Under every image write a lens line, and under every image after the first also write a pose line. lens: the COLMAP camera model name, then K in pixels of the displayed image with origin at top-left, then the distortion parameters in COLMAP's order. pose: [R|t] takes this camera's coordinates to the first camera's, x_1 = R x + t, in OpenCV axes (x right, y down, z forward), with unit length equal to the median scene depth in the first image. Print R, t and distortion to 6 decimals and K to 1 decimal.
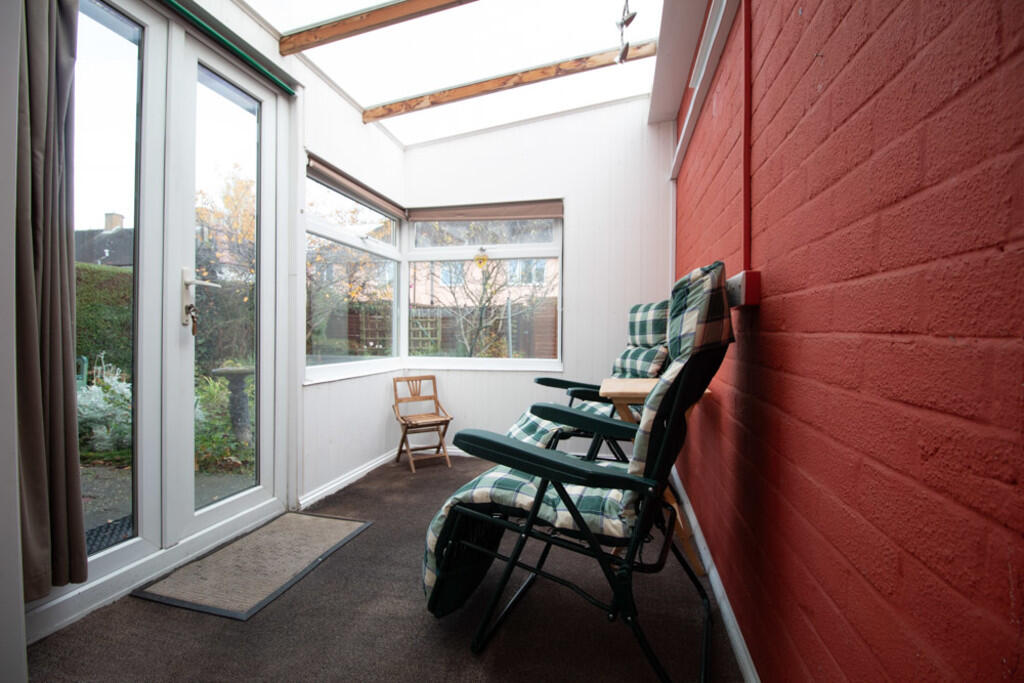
lens RADIAL K [[470.9, 0, 515.7], [0, 470.9, 335.7], [0, 0, 1]] dist [0.001192, -0.014325]
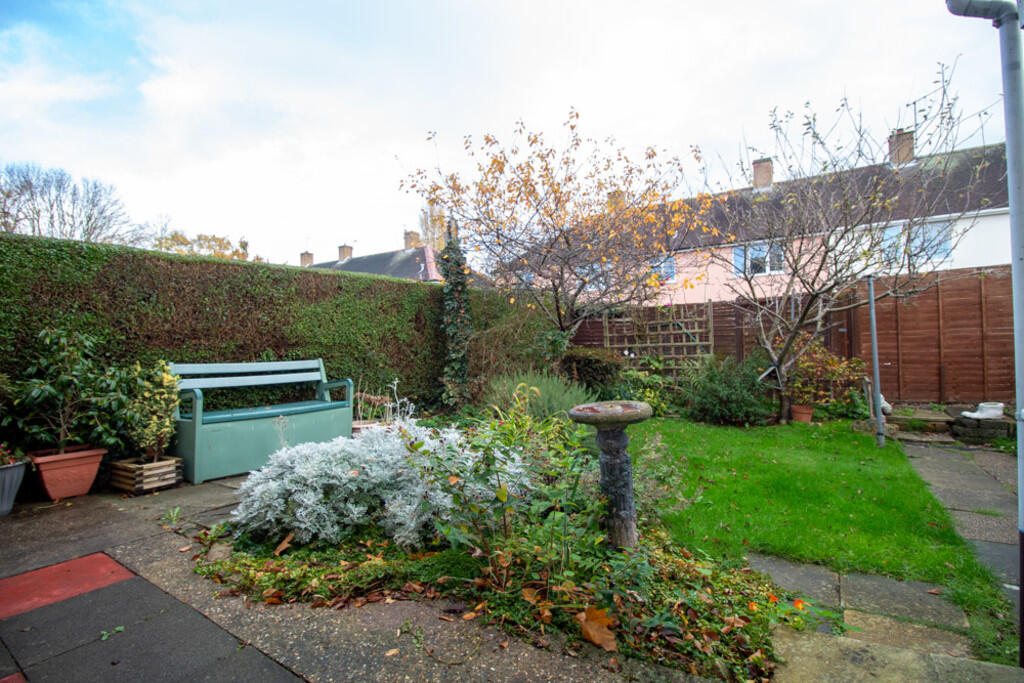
lens RADIAL K [[470.9, 0, 515.7], [0, 470.9, 335.7], [0, 0, 1]] dist [0.001192, -0.014325]
pose [[0.935198, -0.041541, -0.351681, -0.190773], [0.036757, 0.999119, -0.020272, -0.002215], [0.352213, 0.006031, 0.935901, 0.173932]]
